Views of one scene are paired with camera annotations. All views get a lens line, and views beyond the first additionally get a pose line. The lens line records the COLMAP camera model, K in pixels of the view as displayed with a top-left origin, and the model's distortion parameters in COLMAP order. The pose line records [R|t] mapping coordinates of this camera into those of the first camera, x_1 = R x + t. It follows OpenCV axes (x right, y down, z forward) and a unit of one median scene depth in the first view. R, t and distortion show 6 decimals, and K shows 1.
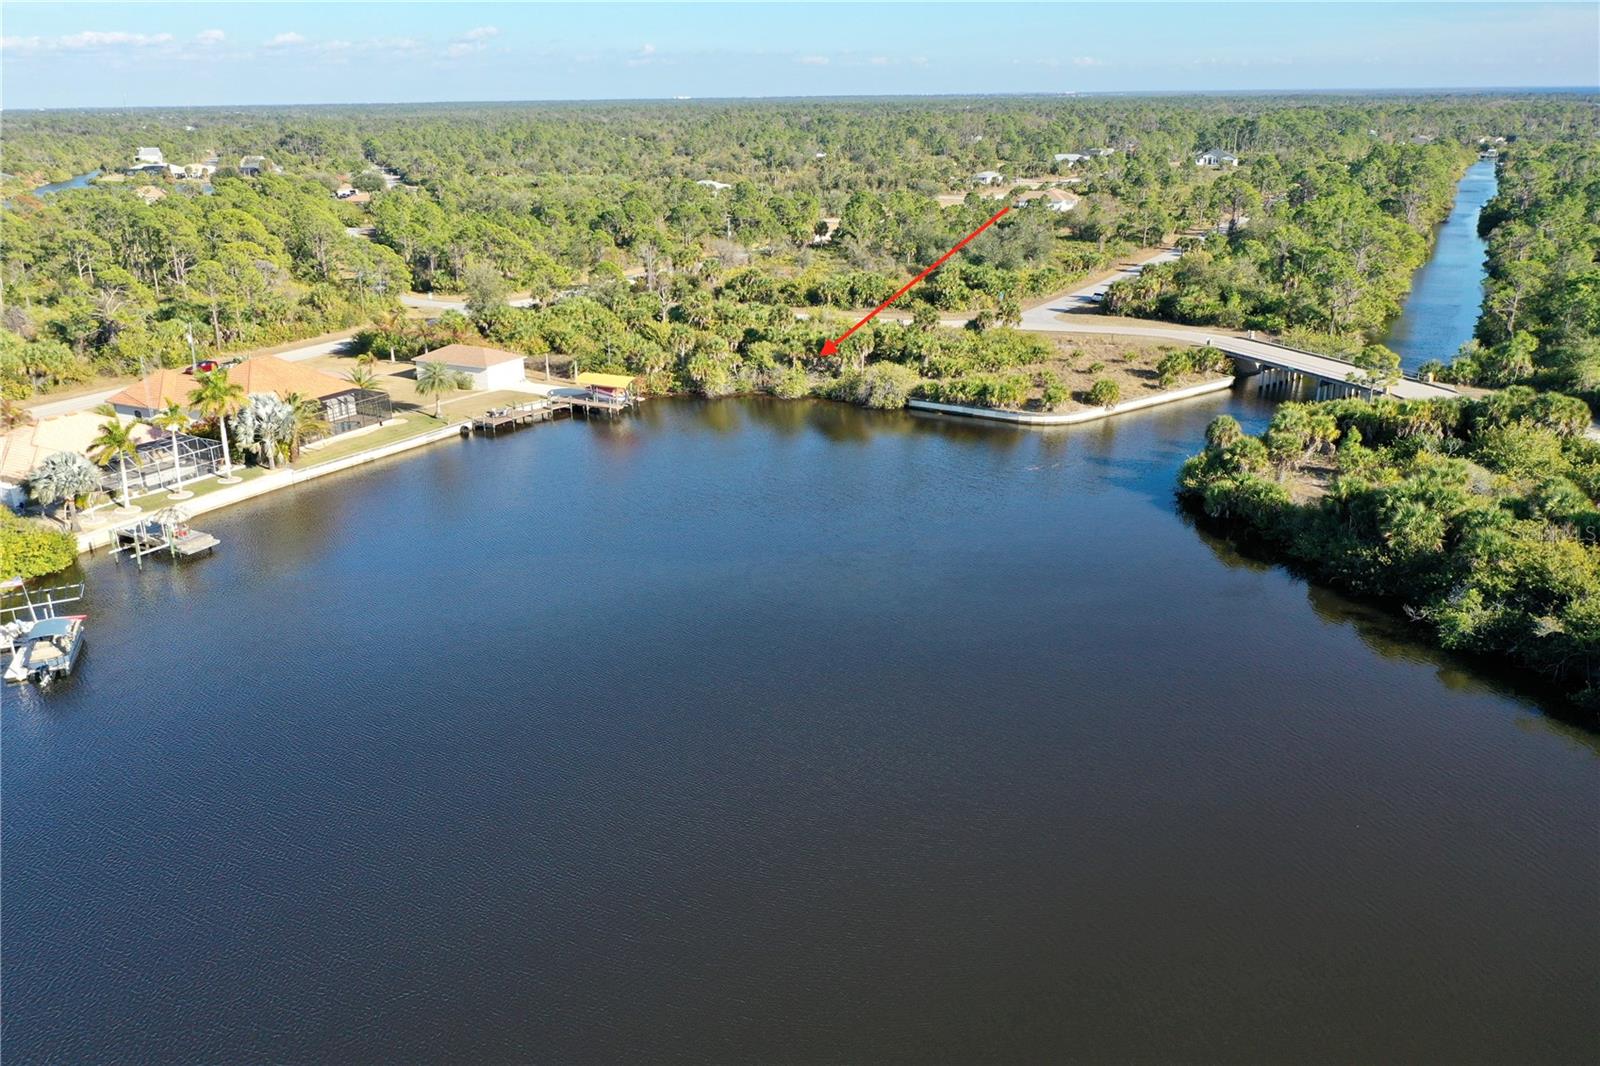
lens RADIAL K [[1259.8, 0, 800.0], [0, 1259.8, 533.0], [0, 0, 1]] dist [-0.000580, -0.009278]
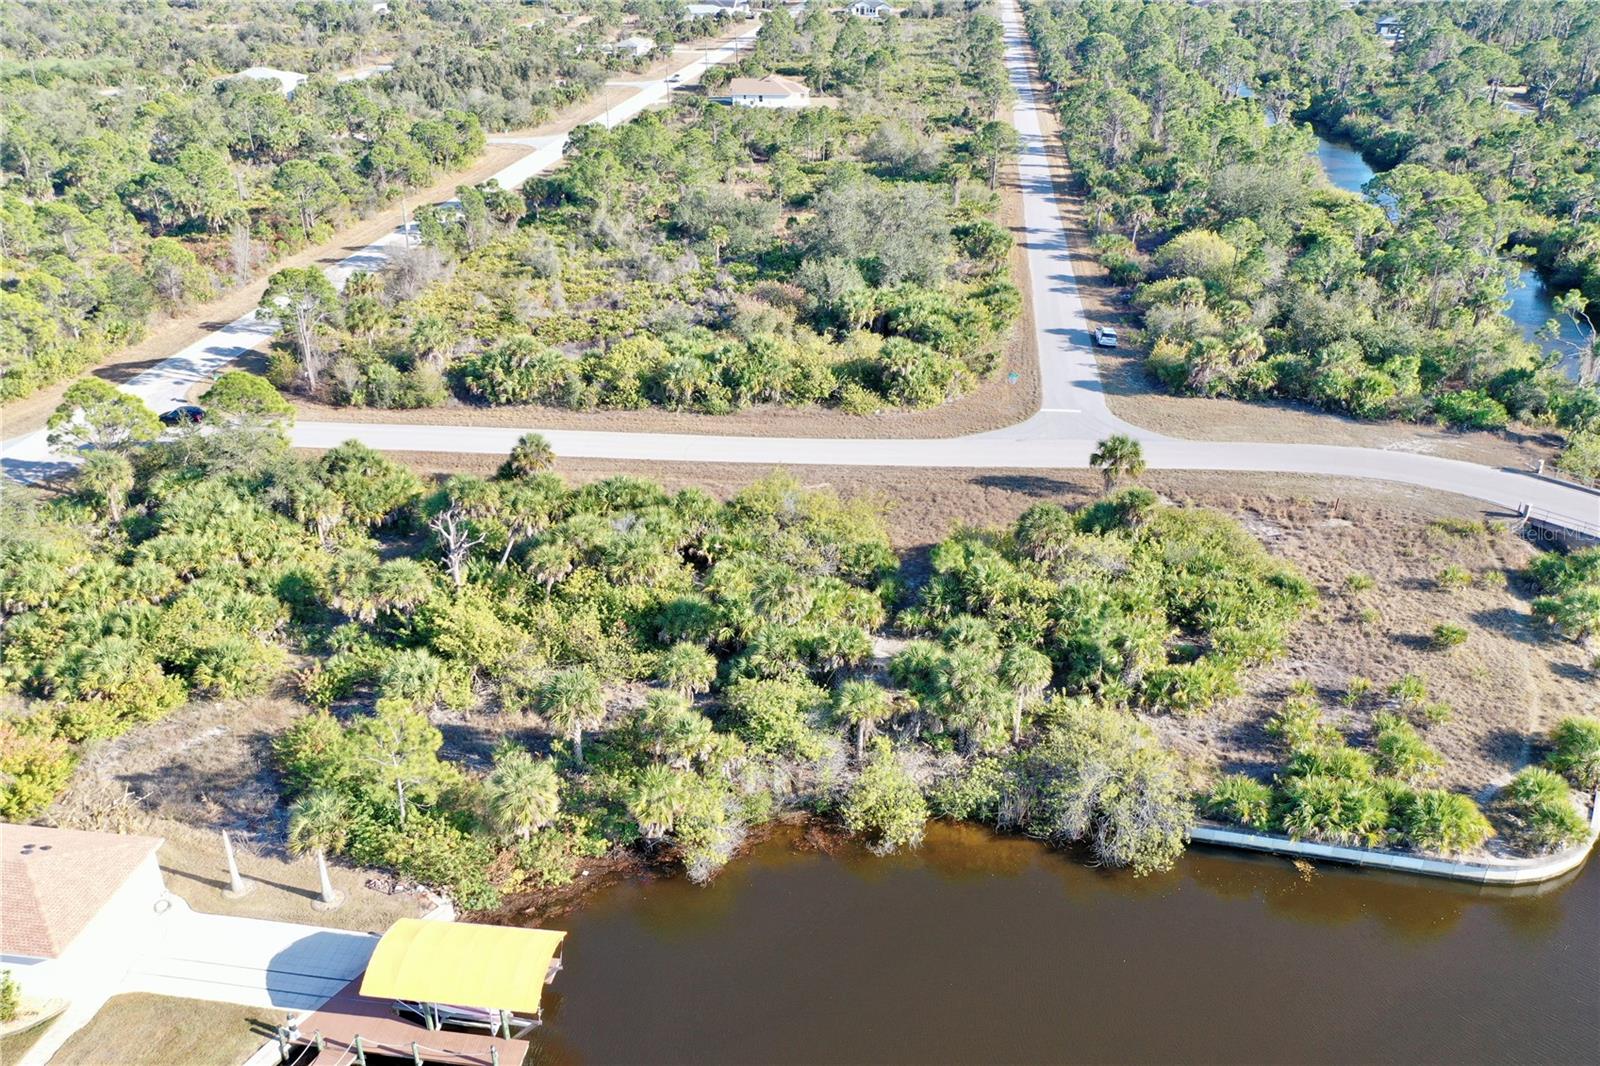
lens RADIAL K [[1259.8, 0, 800.0], [0, 1259.8, 533.0], [0, 0, 1]] dist [-0.000580, -0.009278]
pose [[0.939230, -0.148124, 0.309686, -0.119031], [0.110266, 0.984489, 0.136466, -0.213460], [-0.325096, -0.094025, 0.940995, 0.505706]]
